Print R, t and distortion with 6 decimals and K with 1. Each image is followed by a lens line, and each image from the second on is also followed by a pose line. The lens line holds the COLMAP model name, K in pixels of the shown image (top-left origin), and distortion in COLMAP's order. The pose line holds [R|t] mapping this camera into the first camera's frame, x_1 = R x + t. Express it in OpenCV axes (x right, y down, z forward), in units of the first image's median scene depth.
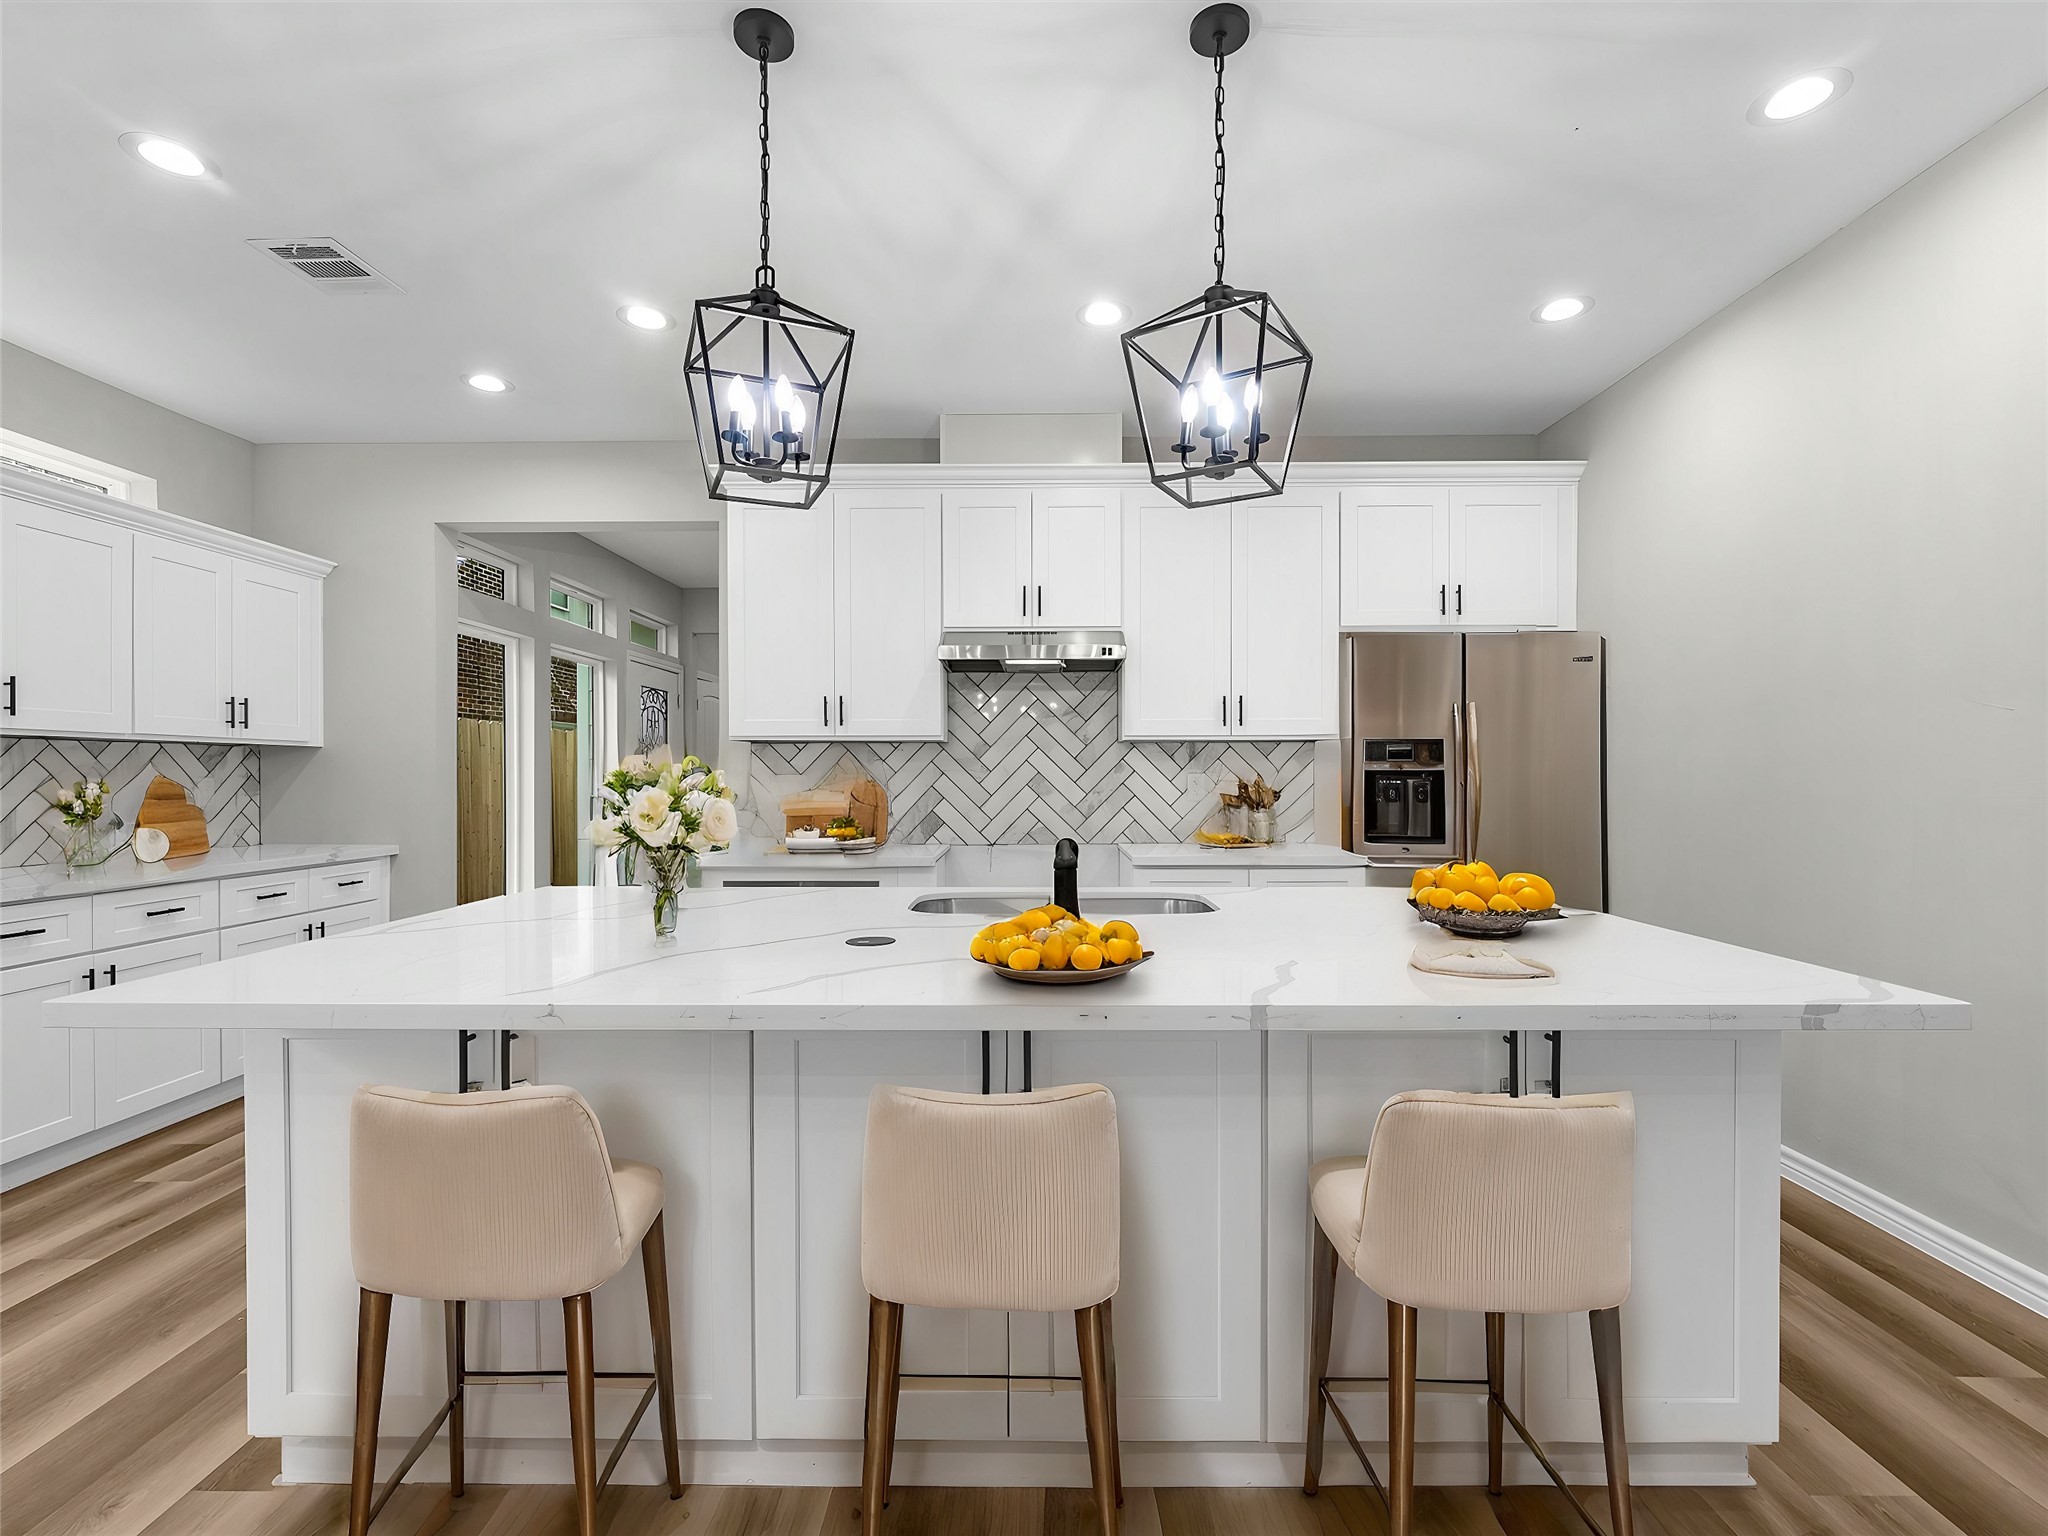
lens RADIAL K [[937.9, 0, 1035.0], [0, 937.9, 785.7], [0, 0, 1]] dist [-0.000579, 0.000232]
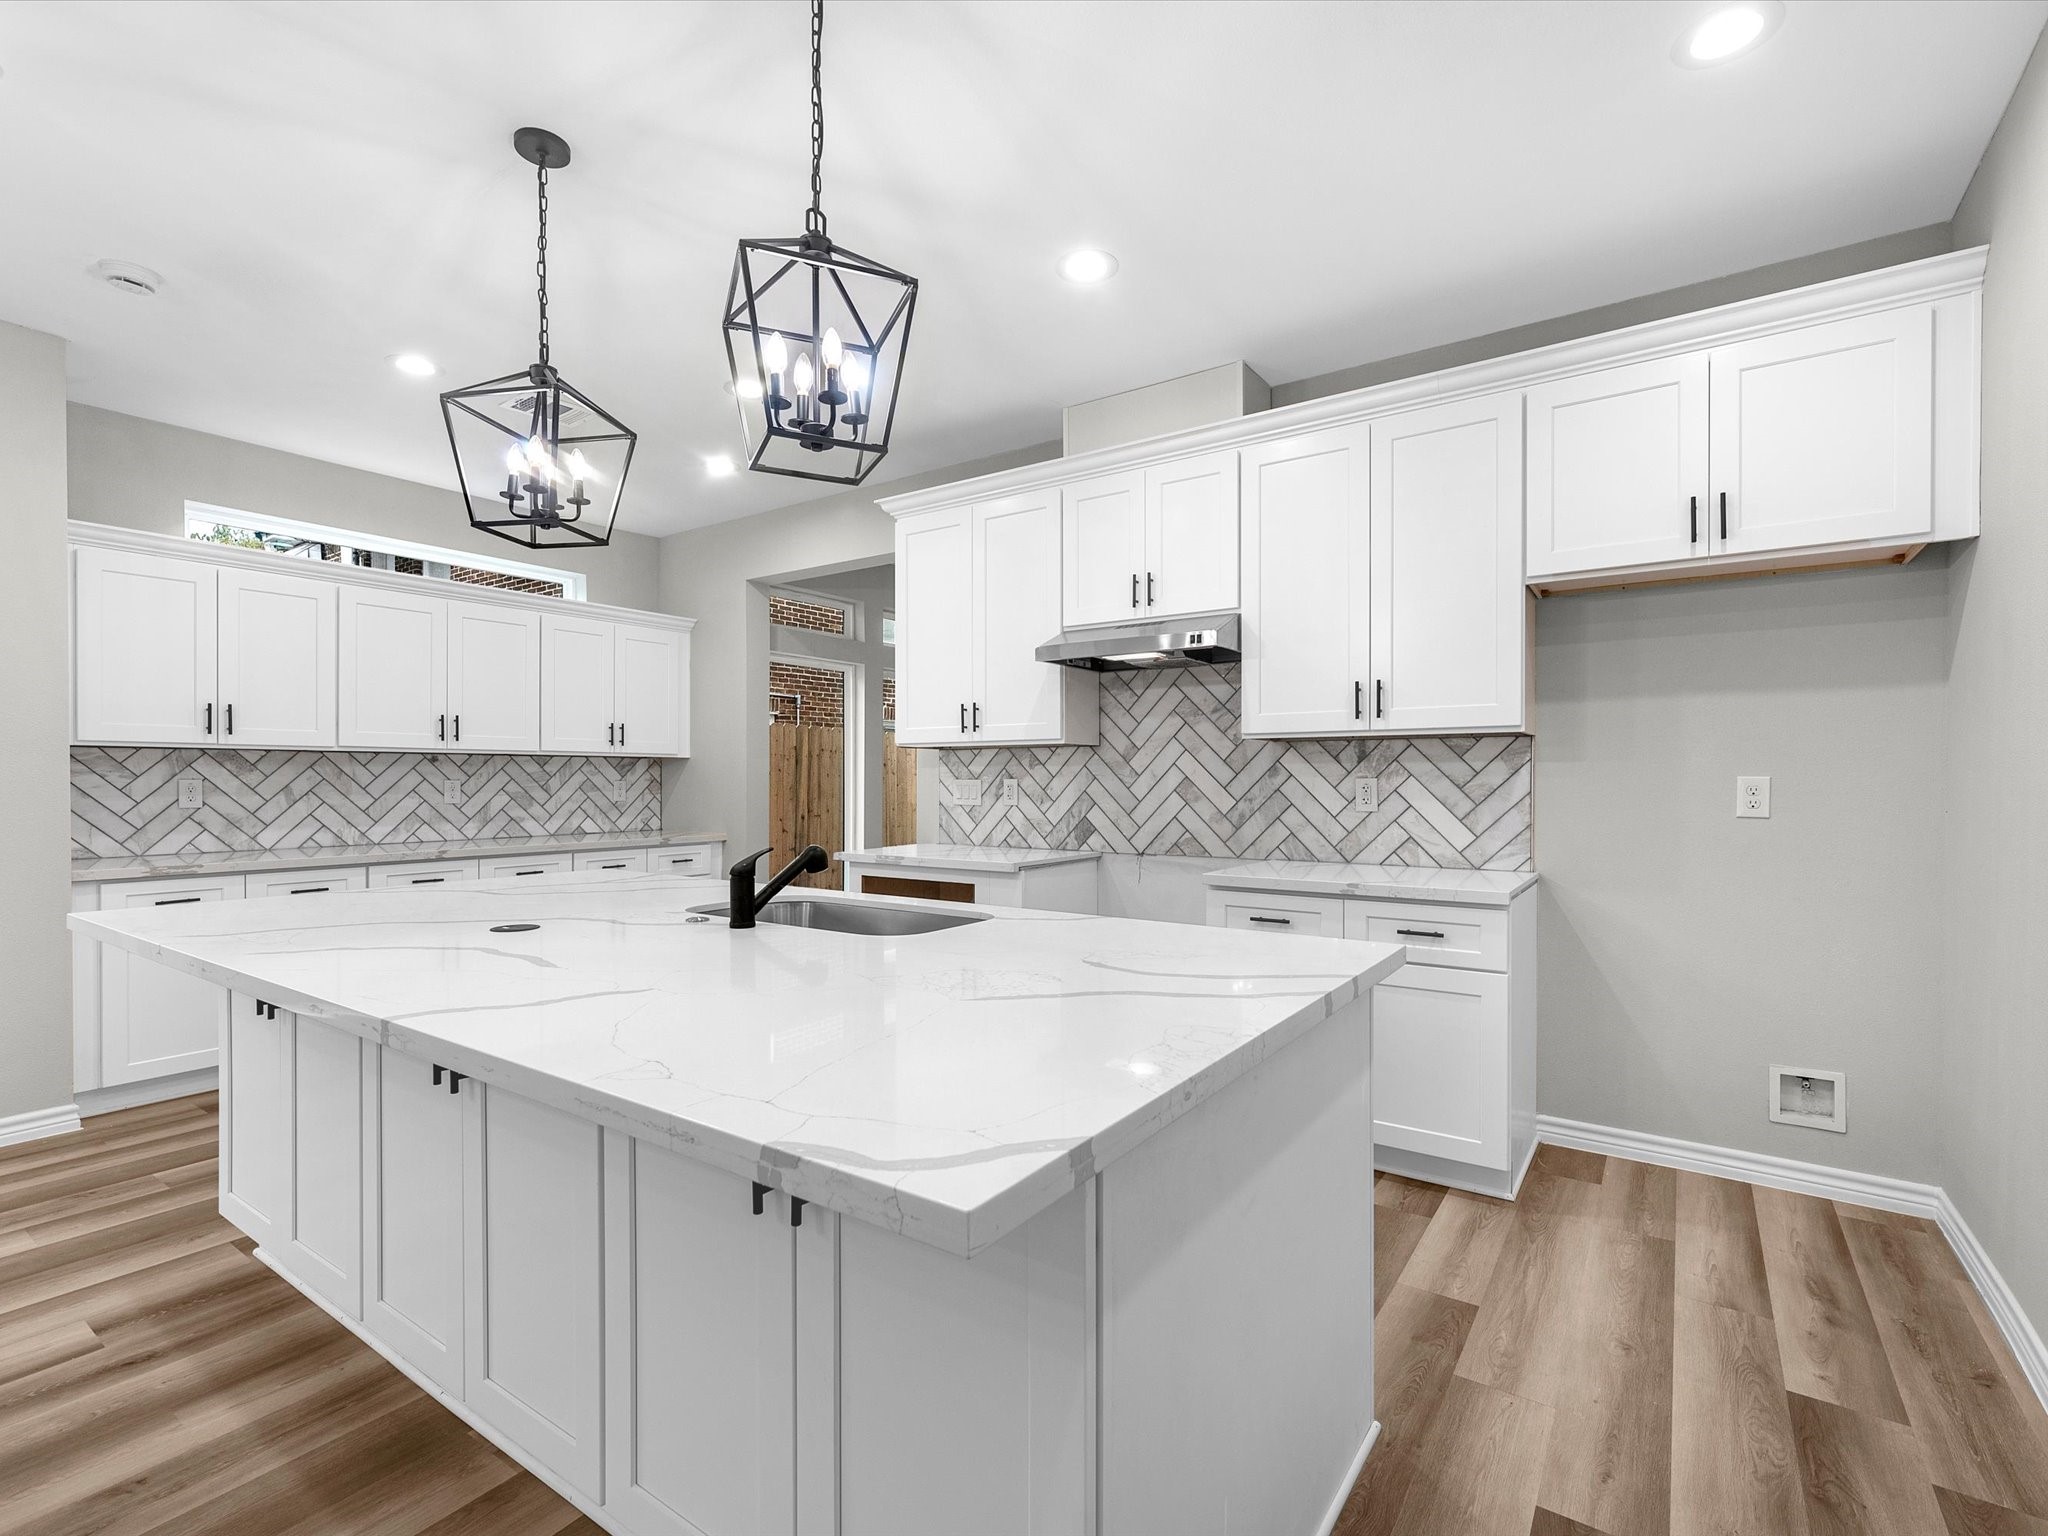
lens RADIAL K [[937.9, 0, 1035.0], [0, 937.9, 785.7], [0, 0, 1]] dist [-0.000579, 0.000232]
pose [[0.825413, 0.004666, -0.564510, 0.399527], [-0.007258, 0.999971, -0.002347, -0.002553], [0.564483, 0.006034, 0.825423, 0.174613]]
